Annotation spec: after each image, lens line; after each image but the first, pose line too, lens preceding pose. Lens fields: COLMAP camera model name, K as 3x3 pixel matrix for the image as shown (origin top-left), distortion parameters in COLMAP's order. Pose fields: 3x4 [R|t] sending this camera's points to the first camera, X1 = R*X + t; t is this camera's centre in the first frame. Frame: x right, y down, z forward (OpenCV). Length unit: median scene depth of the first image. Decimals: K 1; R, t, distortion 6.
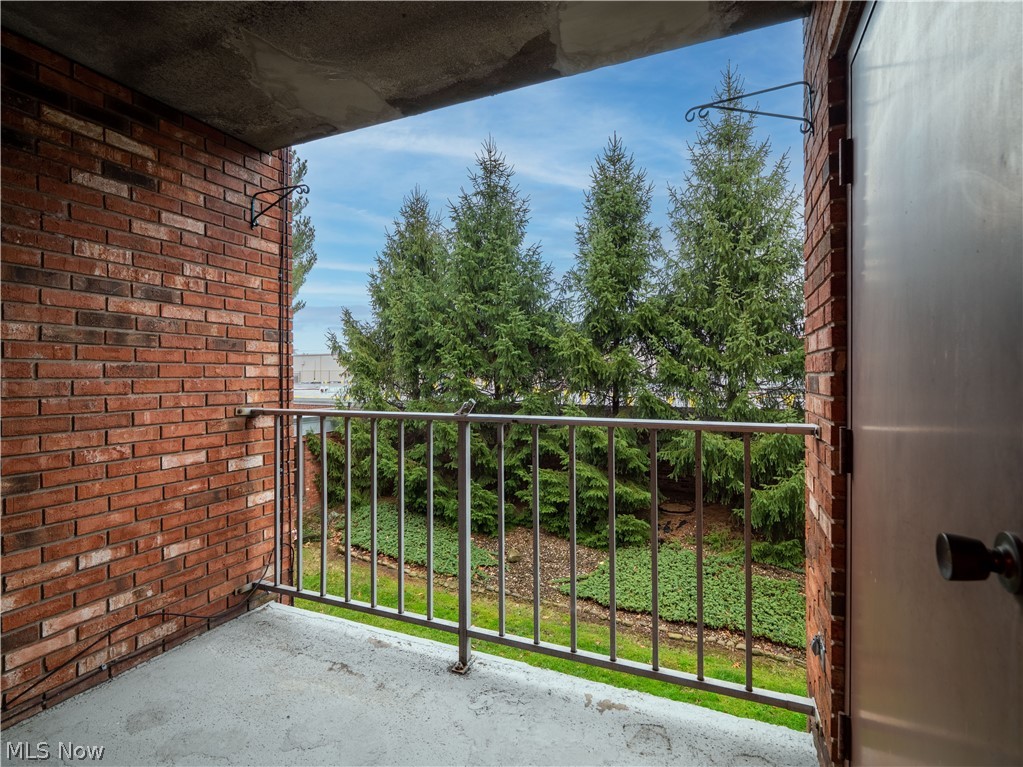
lens RADIAL K [[502.8, 0, 511.5], [0, 502.8, 383.5], [0, 0, 1]] dist [-0.000707, -0.000303]
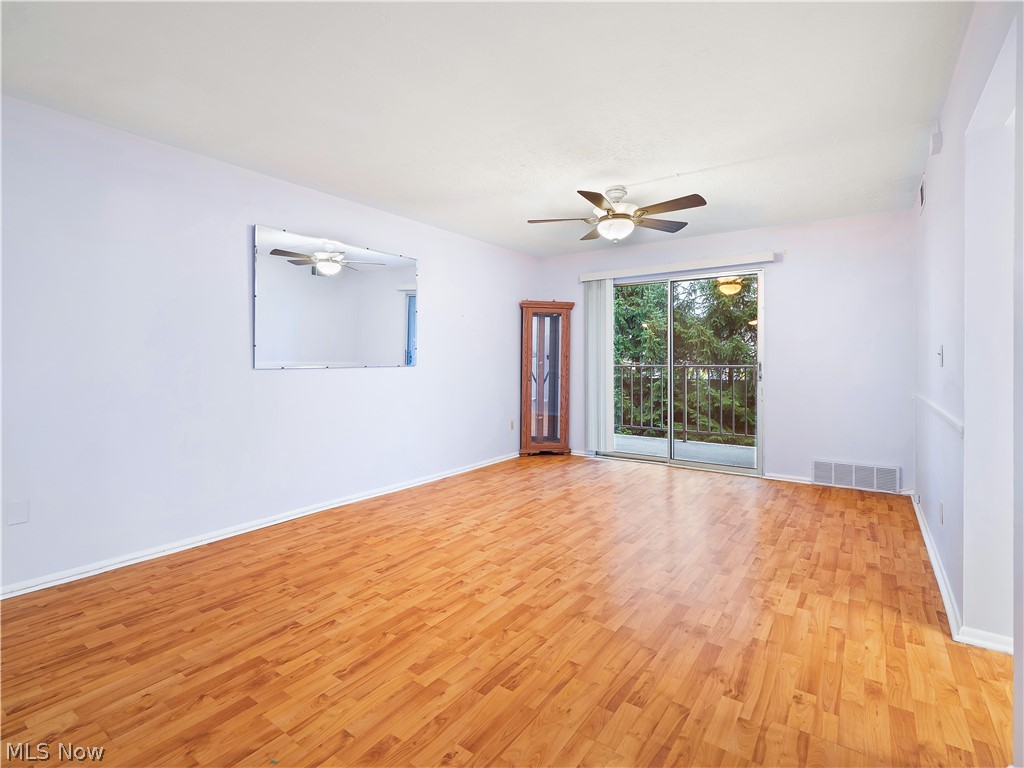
lens RADIAL K [[503.6, 0, 507.0], [0, 503.6, 362.9], [0, 0, 1]] dist [0.000678, -0.002311]
pose [[0.977480, 0.006634, -0.210925, -0.104431], [-0.007944, 0.999954, -0.005363, 0.014846], [0.210880, 0.006918, 0.977487, -0.494047]]
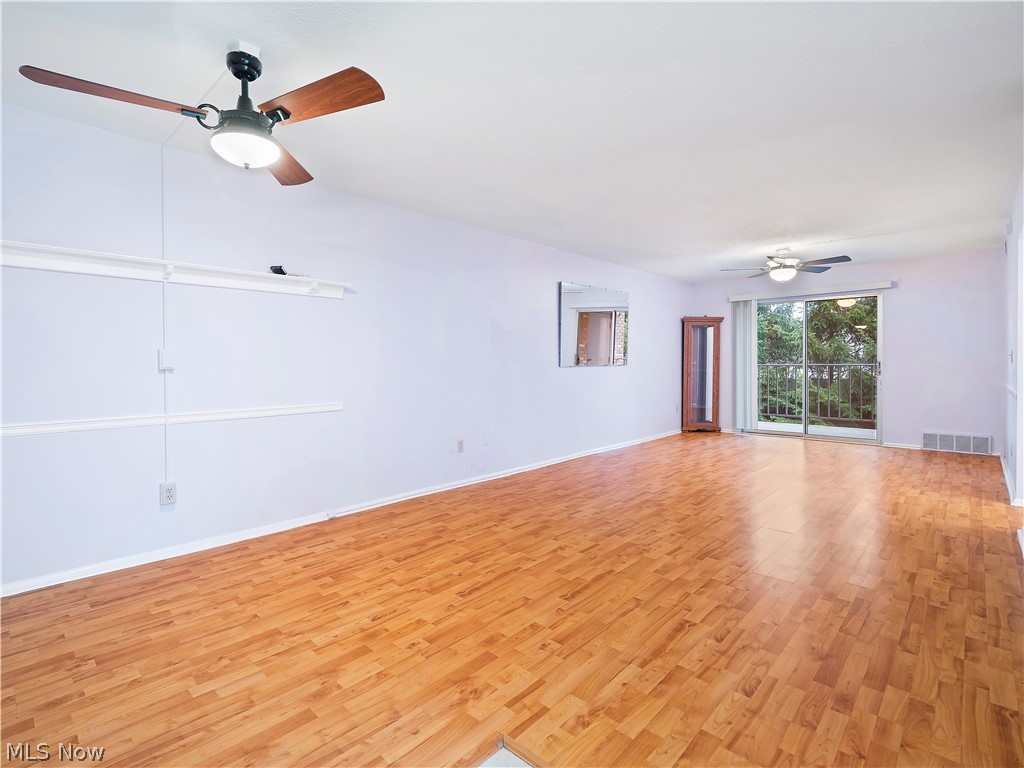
lens RADIAL K [[501.7, 0, 507.0], [0, 501.7, 369.5], [0, 0, 1]] dist [-0.000396, -0.000997]
pose [[0.941816, 0.006356, -0.336069, -0.203141], [-0.004363, 0.999968, 0.006686, 0.017790], [0.336101, -0.004831, 0.941814, -0.741234]]
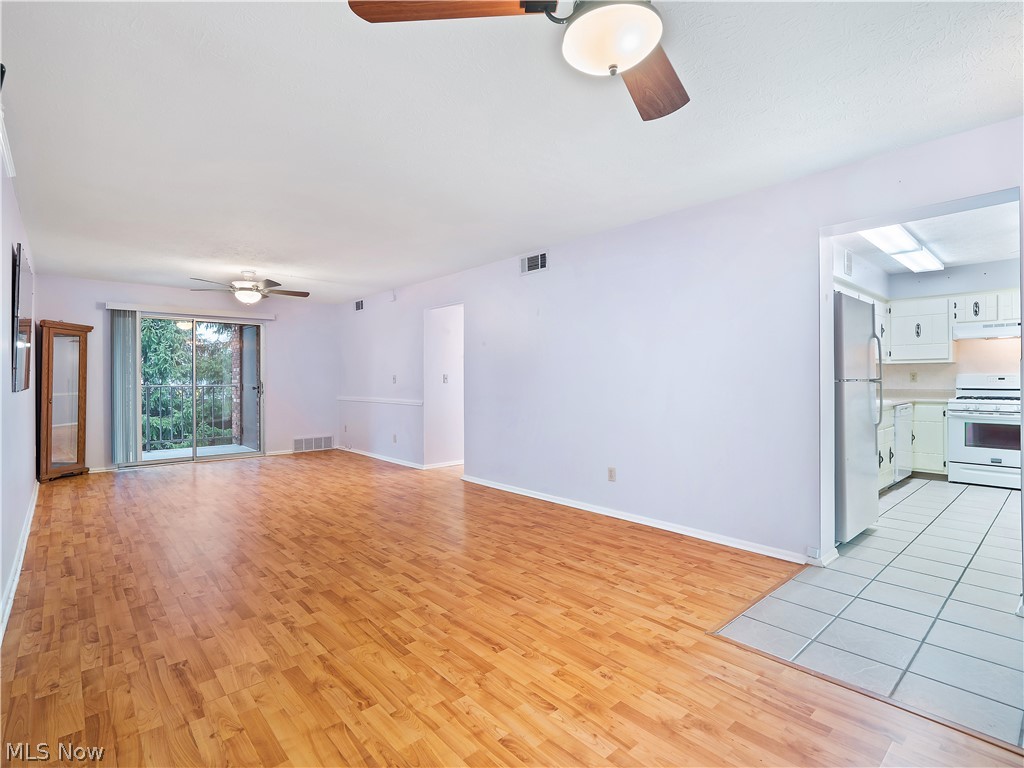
lens RADIAL K [[503.3, 0, 512.0], [0, 503.3, 384.0], [0, 0, 1]] dist [-0.000707, -0.000303]
pose [[0.413736, -0.005061, 0.910383, -0.485343], [0.012570, 0.999921, -0.000154, 0.016850], [-0.910310, 0.011507, 0.413767, -0.618711]]
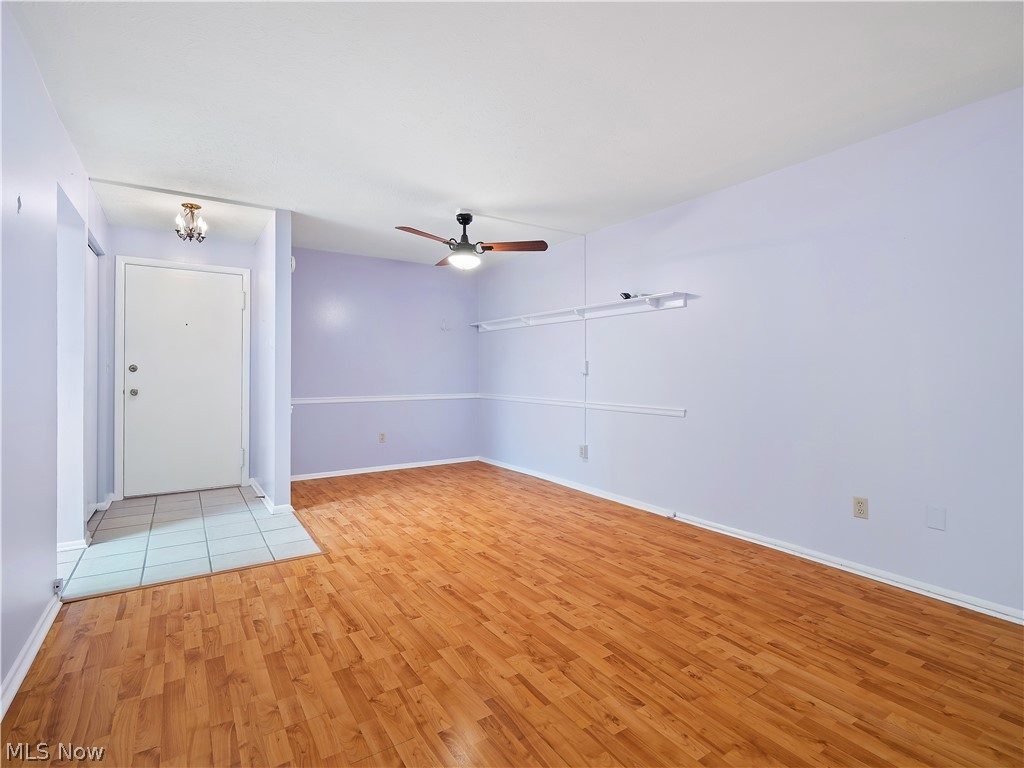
lens RADIAL K [[503.6, 0, 507.0], [0, 503.6, 362.9], [0, 0, 1]] dist [0.000678, -0.002311]
pose [[-0.549197, -0.007715, -0.835658, -0.060520], [-0.008241, 0.999959, -0.003816, 0.013399], [0.835652, 0.004791, -0.549238, -0.352219]]
